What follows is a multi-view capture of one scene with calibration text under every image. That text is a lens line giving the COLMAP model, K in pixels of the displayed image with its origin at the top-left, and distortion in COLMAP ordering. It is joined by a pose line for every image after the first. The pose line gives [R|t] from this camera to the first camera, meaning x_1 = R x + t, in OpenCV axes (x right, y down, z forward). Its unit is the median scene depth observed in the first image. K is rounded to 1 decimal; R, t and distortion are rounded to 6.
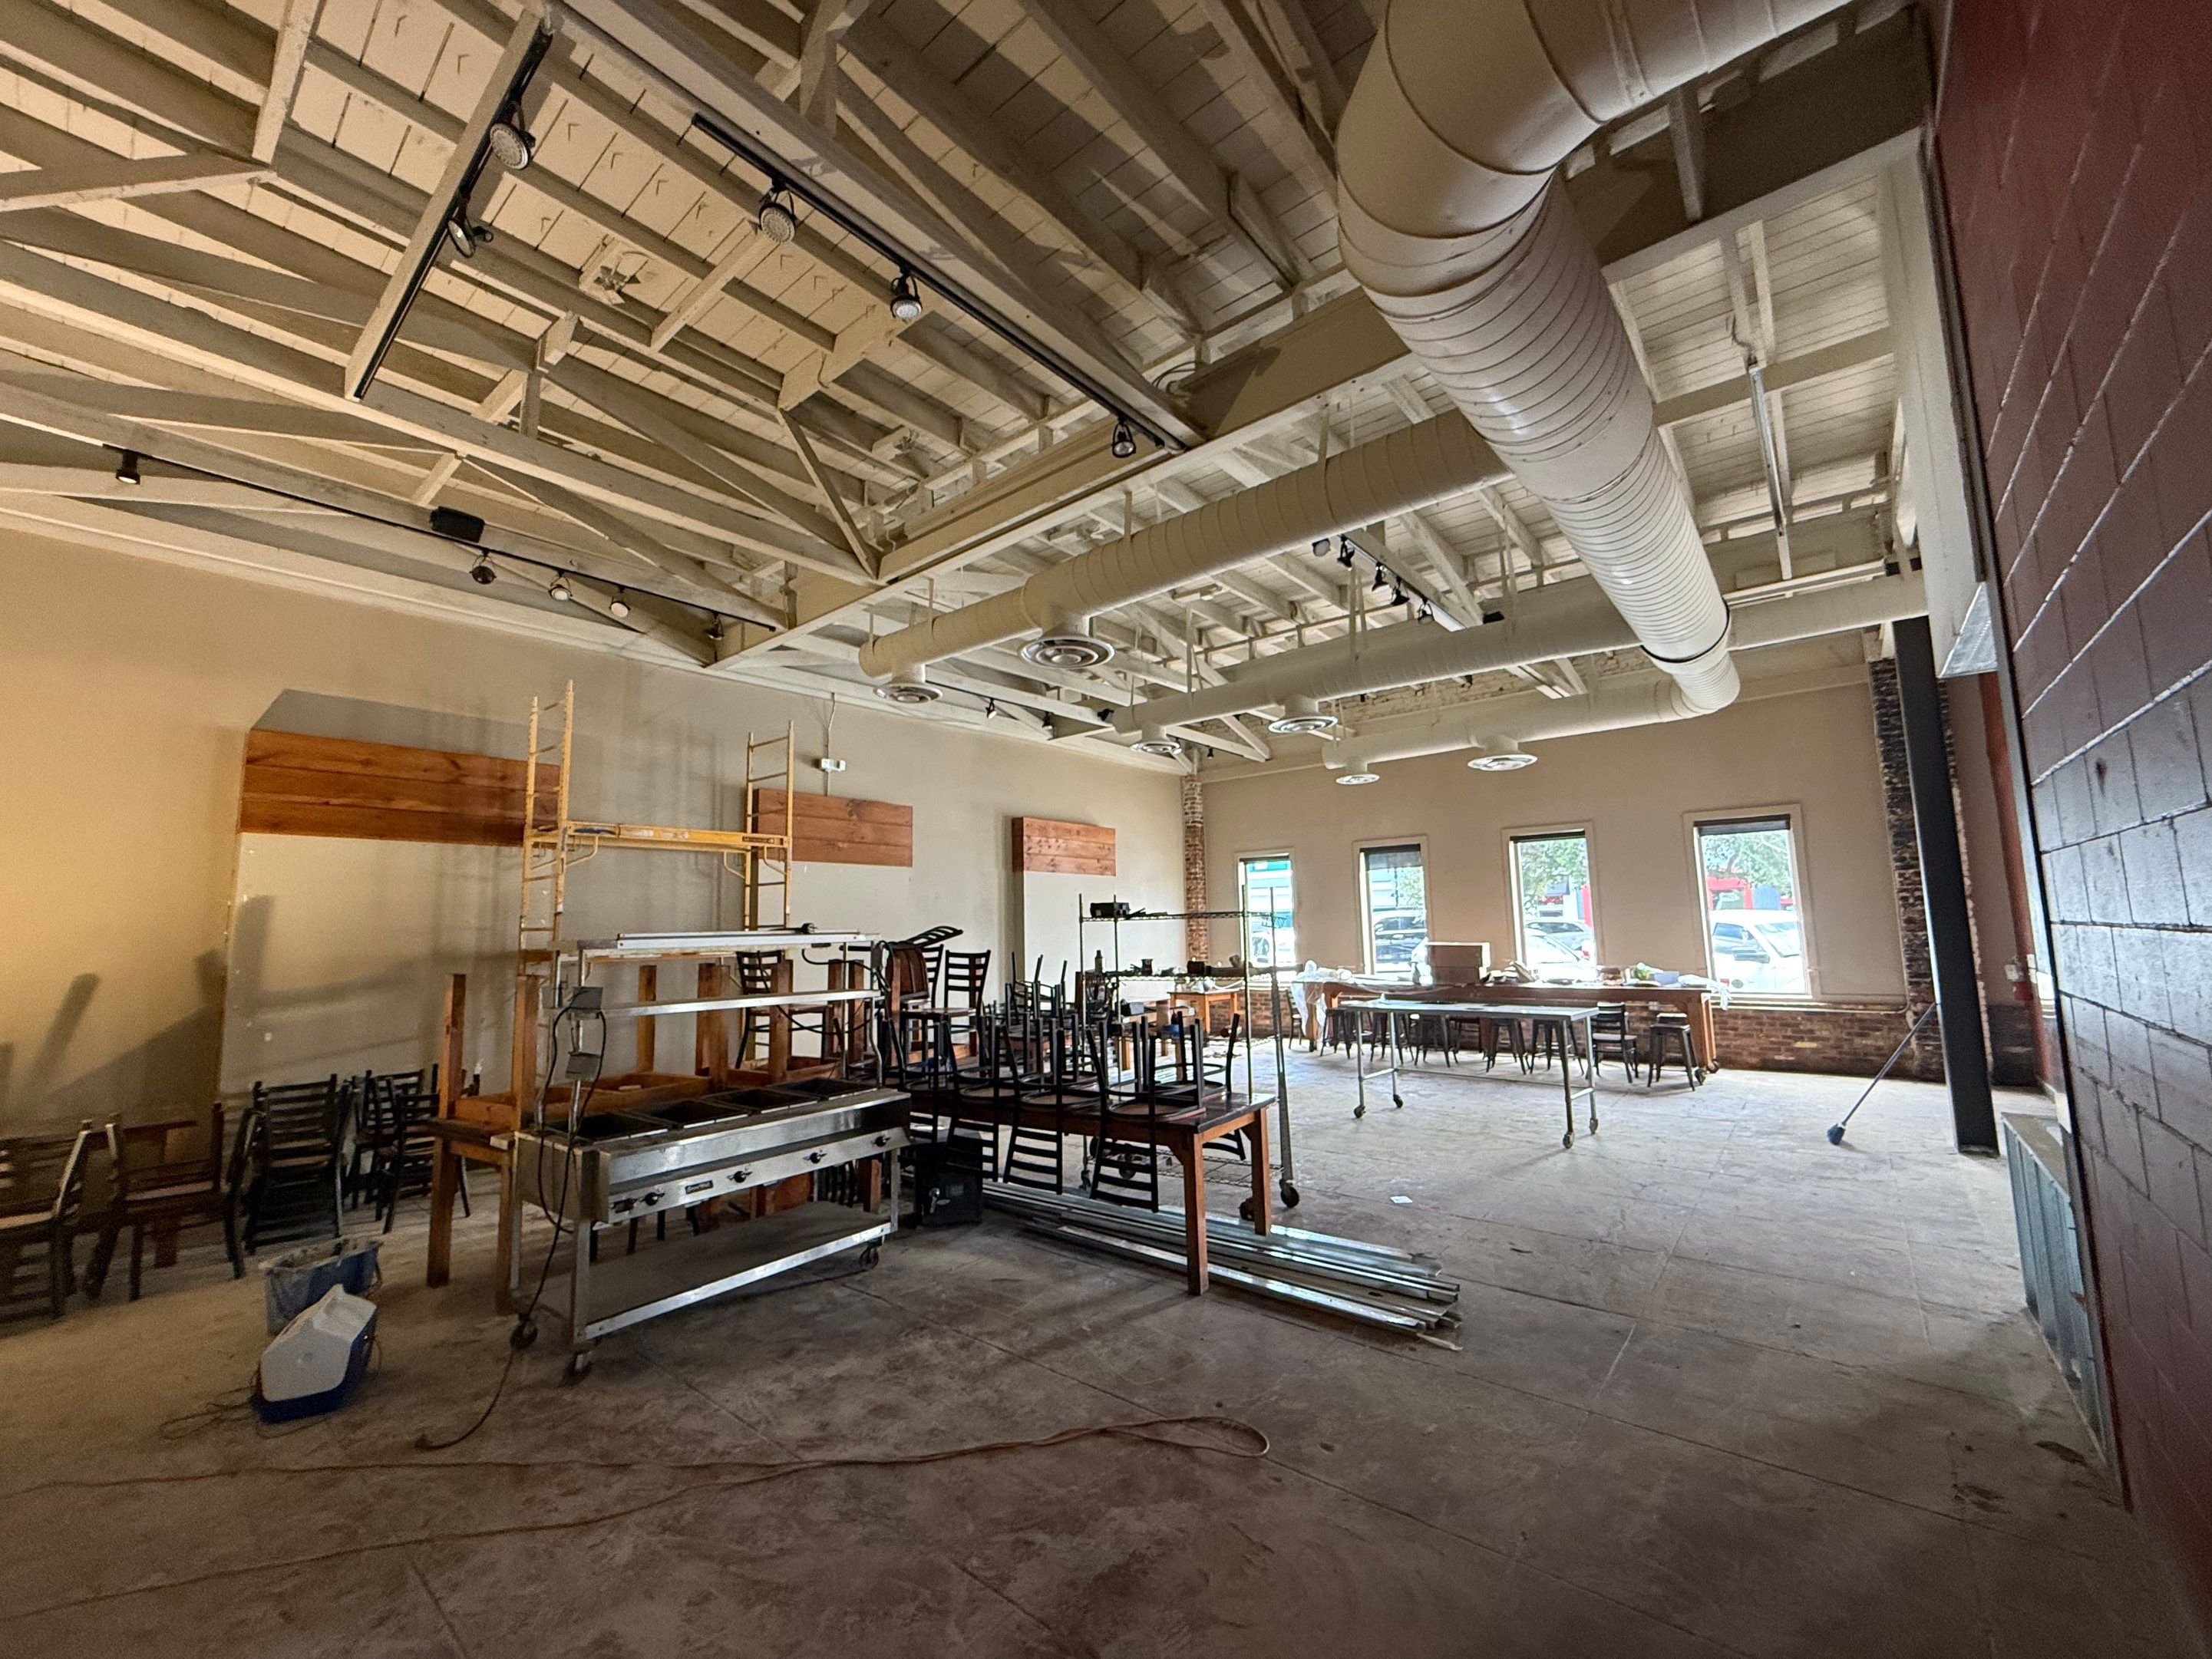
lens RADIAL K [[883.5, 0, 1098.6], [0, 883.5, 831.0], [0, 0, 1]] dist [-0.002389, 0.000623]
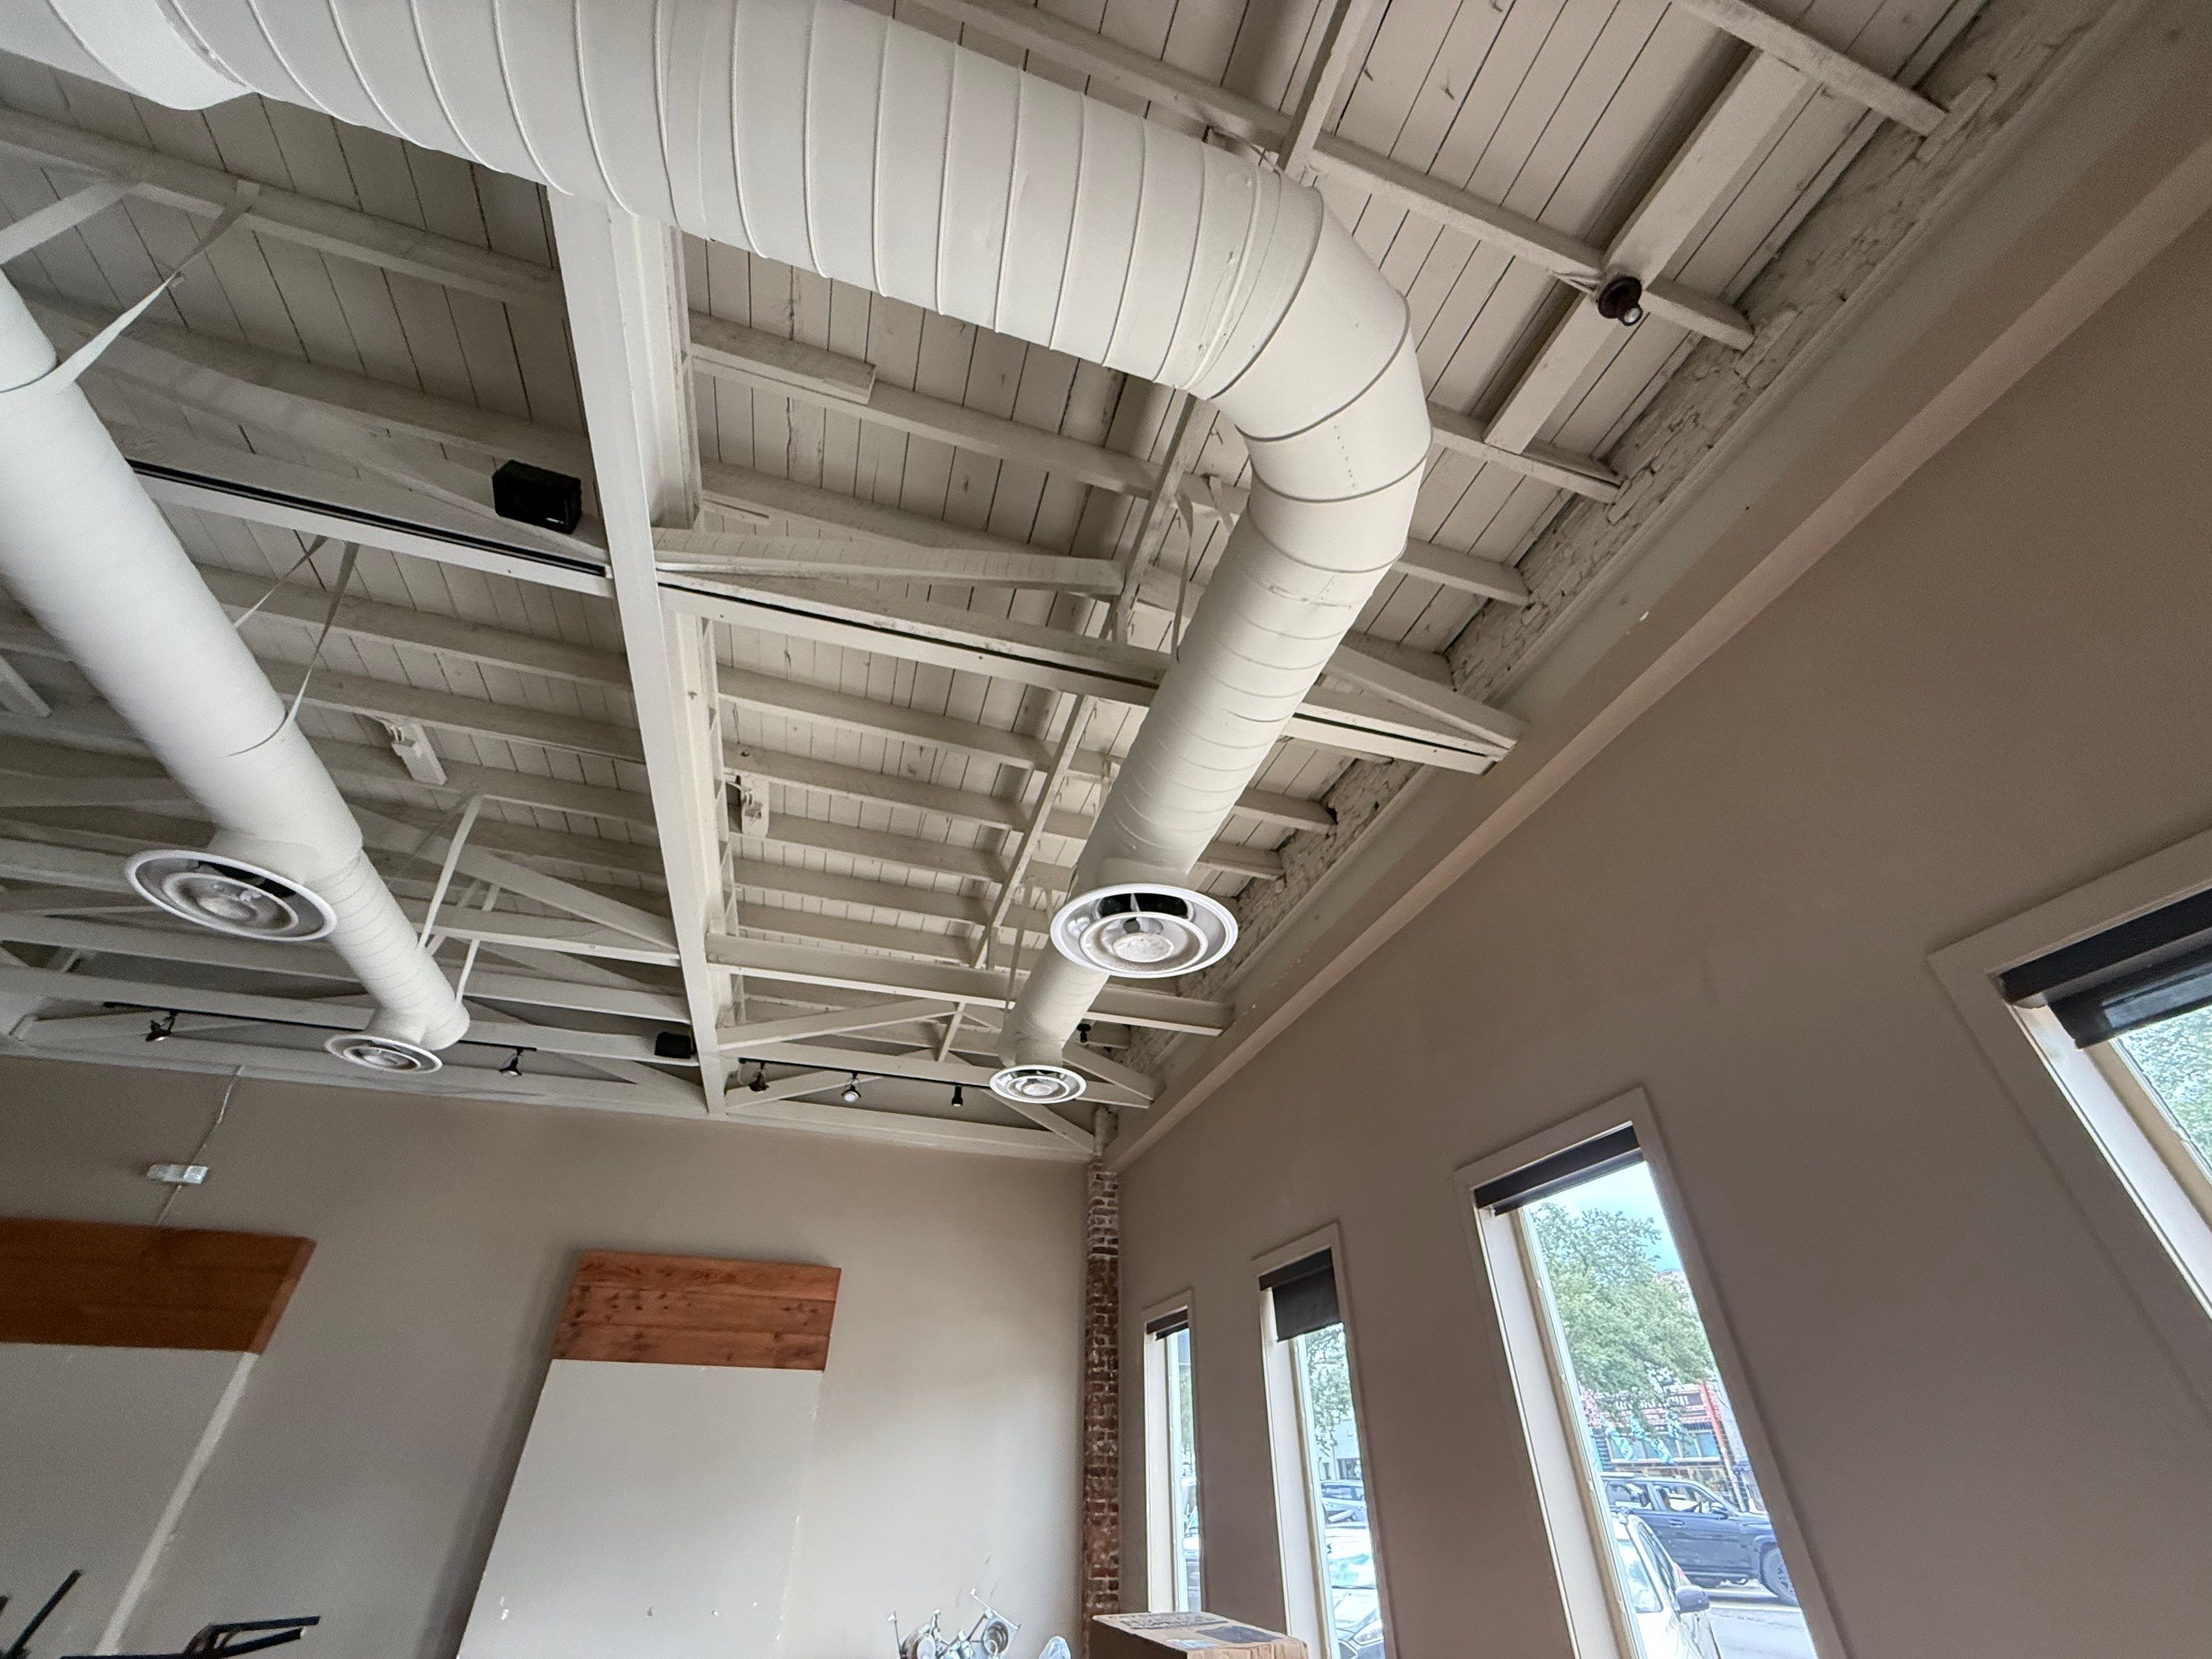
lens RADIAL K [[883.5, 0, 1100.8], [0, 883.5, 829.1], [0, 0, 1]] dist [-0.002389, 0.000623]
pose [[0.837558, -0.301615, -0.455549, 0.687163], [0.035794, 0.862308, -0.505117, 0.063432], [0.545174, 0.406759, 0.733030, 0.823712]]
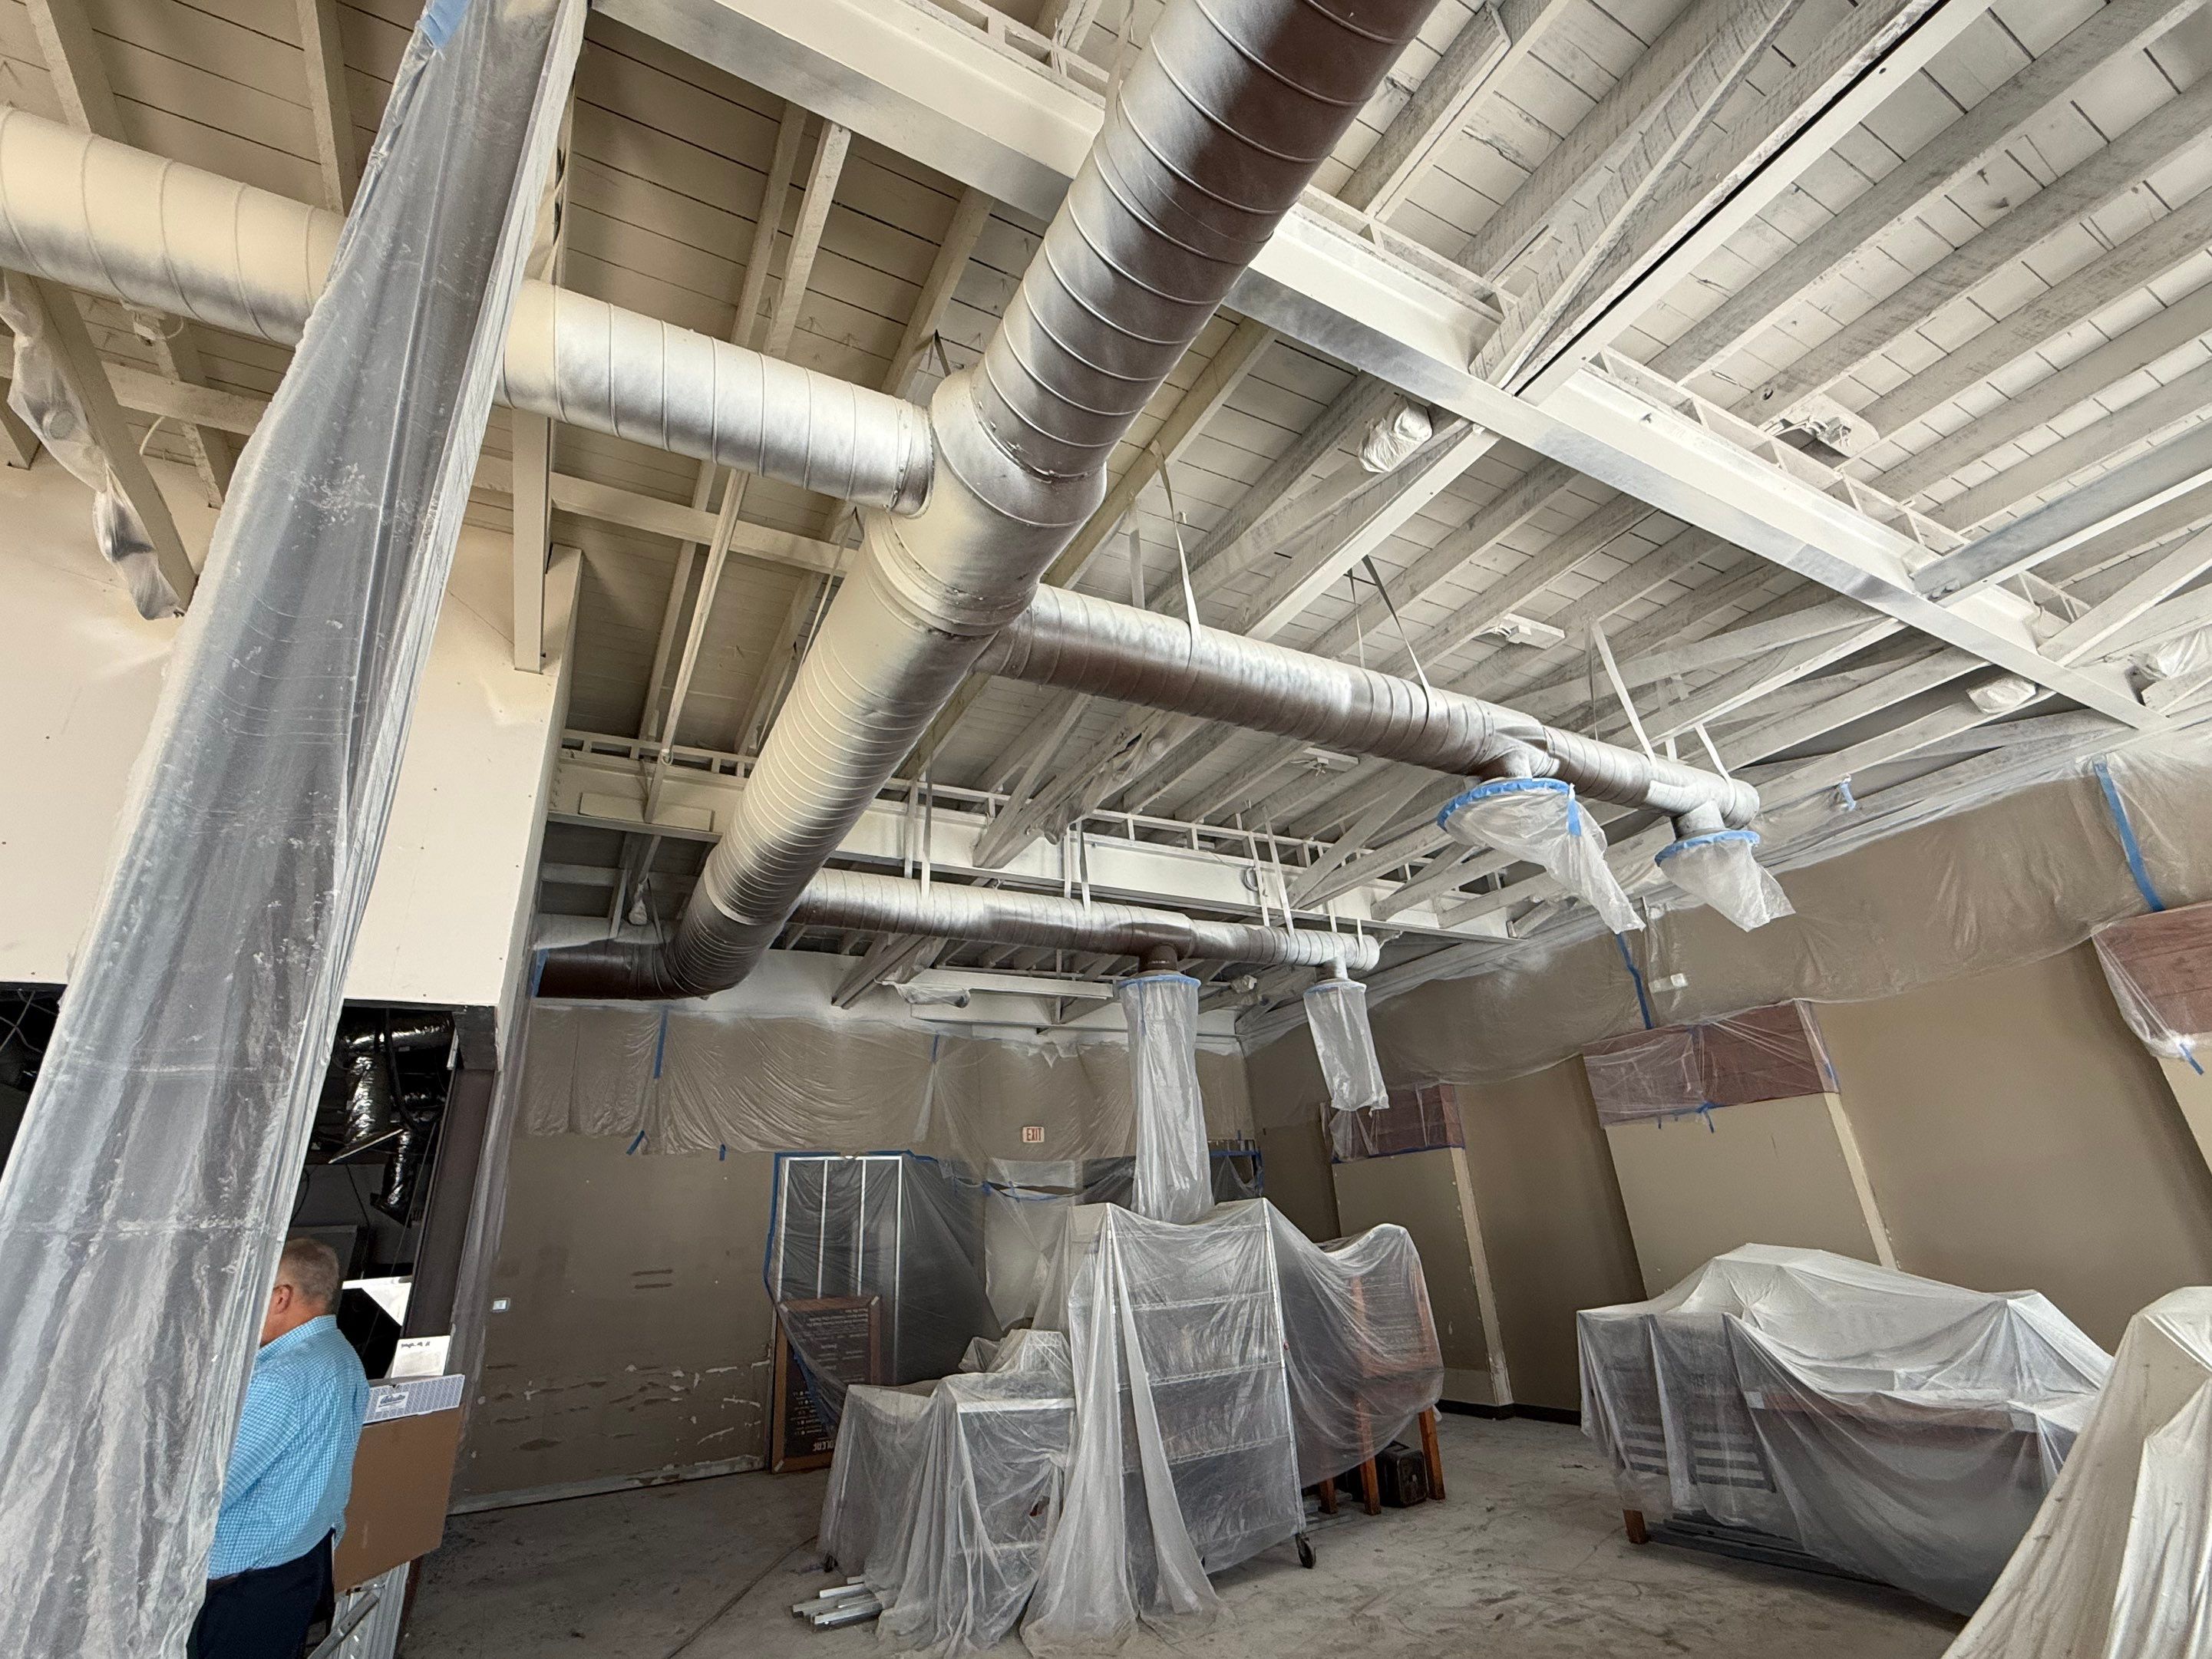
lens RADIAL K [[987.5, 0, 1103.7], [0, 987.5, 833.0], [0, 0, 1]] dist [0.000939, -0.001081]
pose [[-0.363708, -0.321302, -0.874346, 0.750924], [0.168586, 0.900426, -0.401014, 0.078997], [0.916130, -0.293255, -0.273326, 0.851674]]
